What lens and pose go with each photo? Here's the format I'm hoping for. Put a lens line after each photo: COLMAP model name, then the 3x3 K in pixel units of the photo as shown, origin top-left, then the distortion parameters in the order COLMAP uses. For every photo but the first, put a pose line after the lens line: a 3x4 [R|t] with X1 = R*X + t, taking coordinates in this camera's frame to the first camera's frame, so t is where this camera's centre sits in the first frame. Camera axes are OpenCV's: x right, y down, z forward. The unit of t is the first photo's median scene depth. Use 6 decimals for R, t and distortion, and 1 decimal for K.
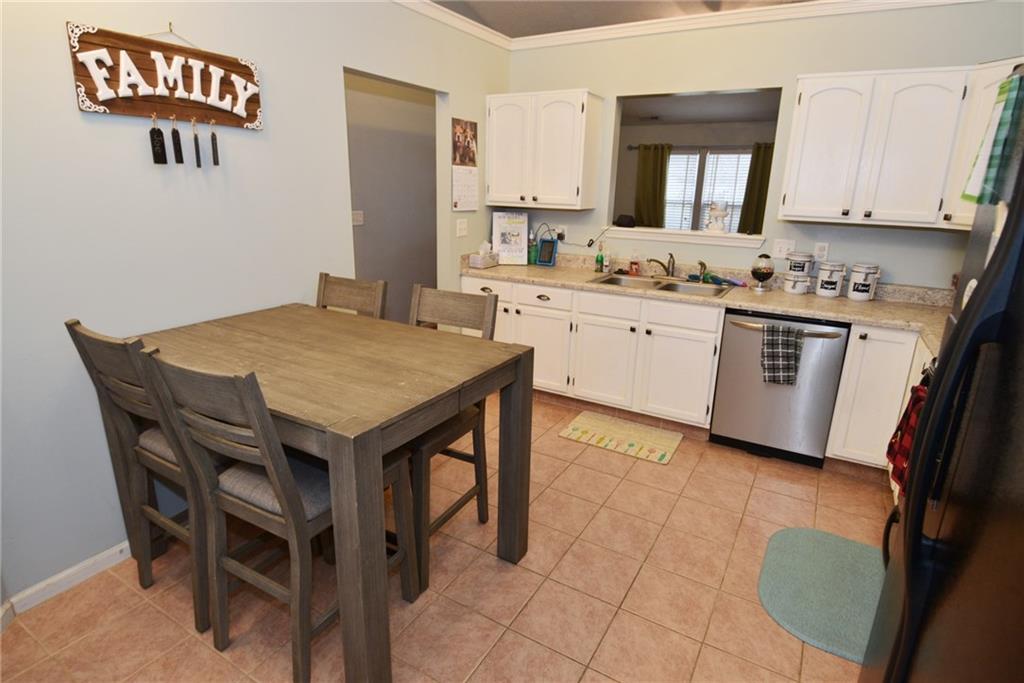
lens RADIAL K [[540.1, 0, 509.0], [0, 540.1, 338.7], [0, 0, 1]] dist [0.021187, -0.030479]
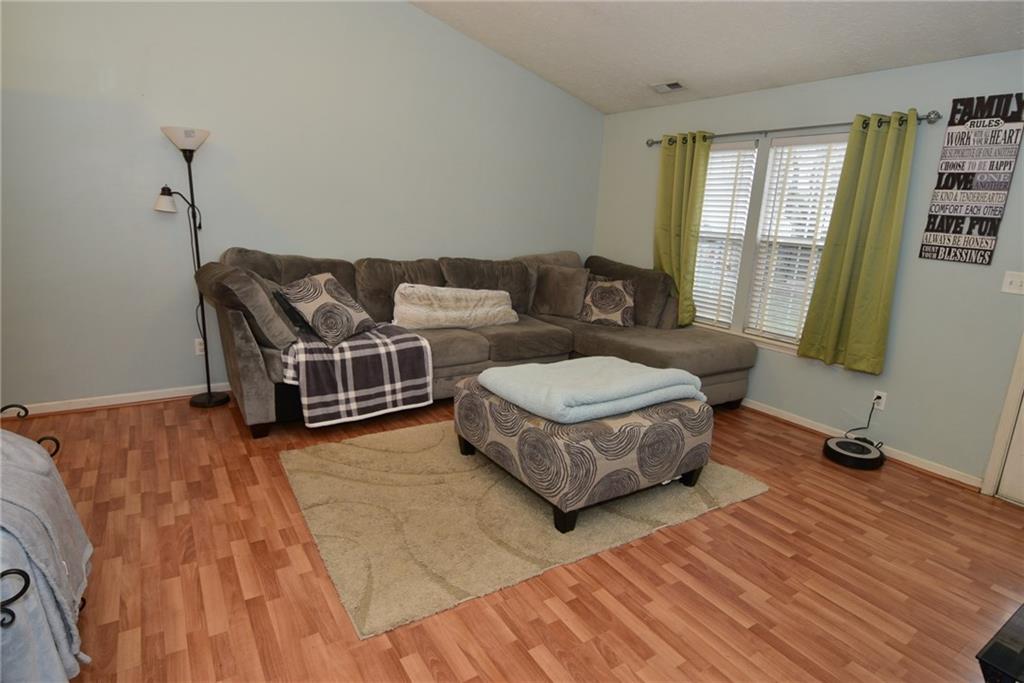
lens RADIAL K [[540.1, 0, 509.0], [0, 540.1, 338.7], [0, 0, 1]] dist [0.021187, -0.030479]
pose [[0.896820, 0.123842, -0.424709, 0.822640], [-0.152988, 0.987605, -0.035074, -0.220668], [0.415101, 0.096430, 0.904650, 0.951707]]
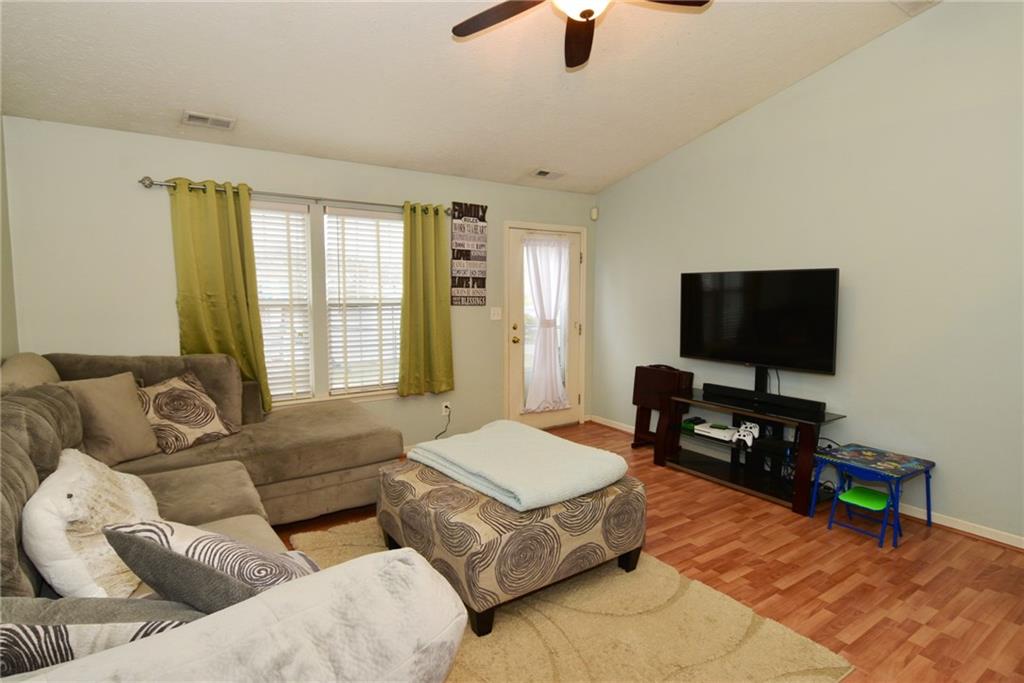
lens RADIAL K [[540.1, 0, 509.0], [0, 540.1, 338.7], [0, 0, 1]] dist [0.021187, -0.030479]
pose [[0.423506, -0.108125, 0.899417, -0.108432], [0.252159, 0.967683, -0.002402, -0.374105], [-0.870091, 0.227814, 0.437084, 1.361374]]
